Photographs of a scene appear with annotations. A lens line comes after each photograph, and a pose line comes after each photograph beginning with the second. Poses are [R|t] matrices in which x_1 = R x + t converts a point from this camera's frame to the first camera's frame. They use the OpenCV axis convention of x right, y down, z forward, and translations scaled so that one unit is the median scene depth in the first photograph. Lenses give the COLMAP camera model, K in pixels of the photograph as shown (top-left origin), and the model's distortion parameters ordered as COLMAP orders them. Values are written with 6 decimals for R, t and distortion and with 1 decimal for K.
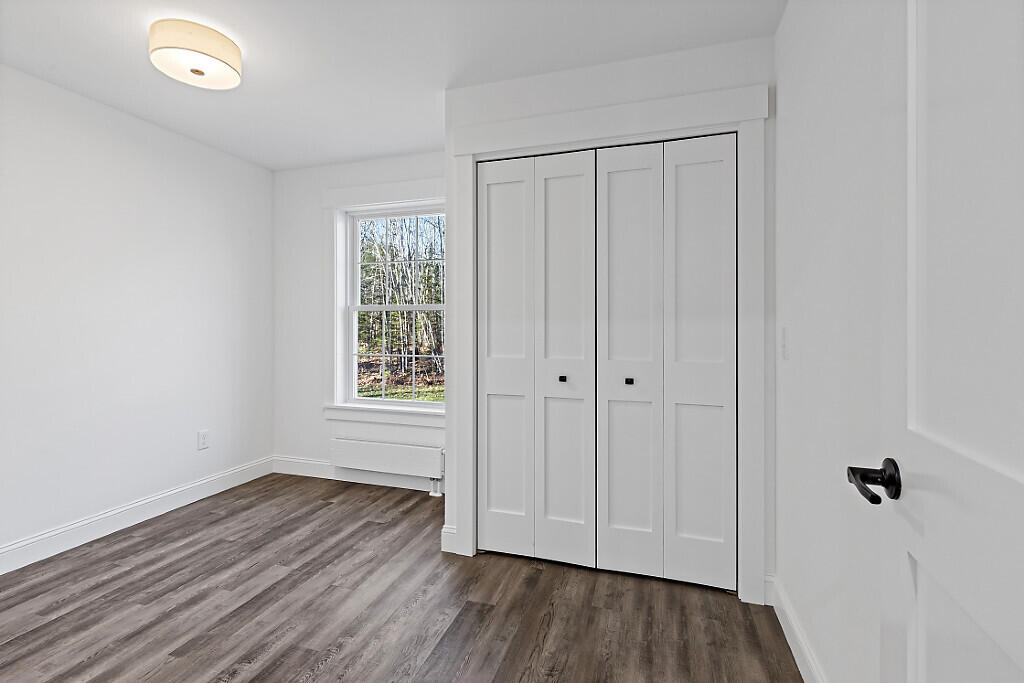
lens RADIAL K [[470.6, 0, 508.1], [0, 470.6, 325.1], [0, 0, 1]] dist [0.003964, 0.000202]
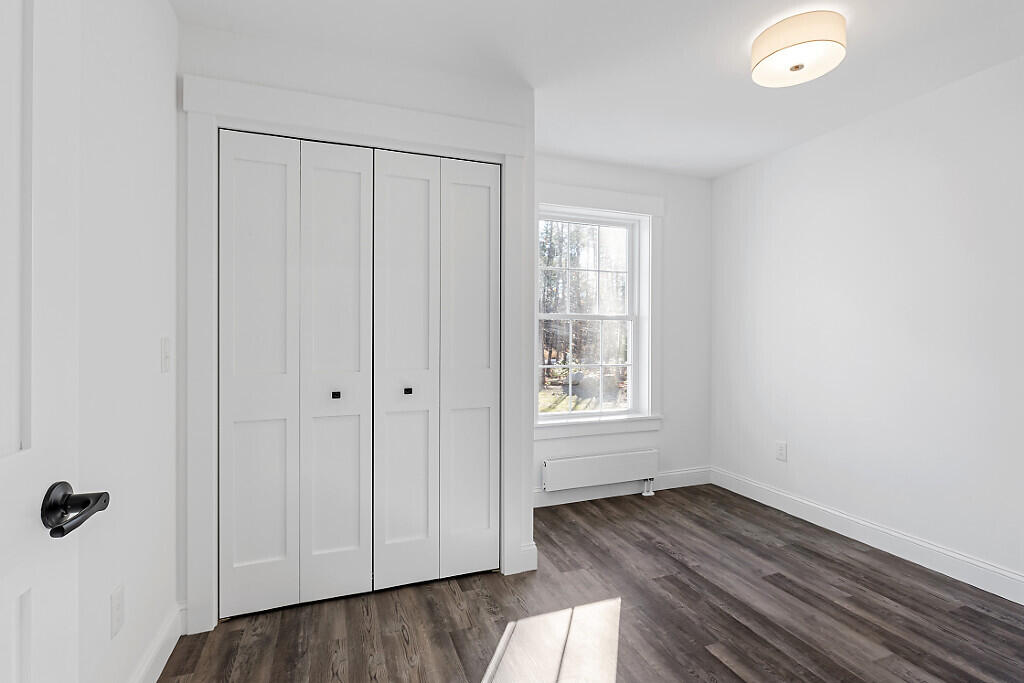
lens RADIAL K [[484.7, 0, 513.3], [0, 484.7, 337.6], [0, 0, 1]] dist [-0.000322, -0.000113]
pose [[0.779444, -0.004301, 0.626458, -0.206876], [0.000715, 0.999982, 0.005975, -0.000267], [-0.626472, -0.004209, 0.779433, 0.064659]]
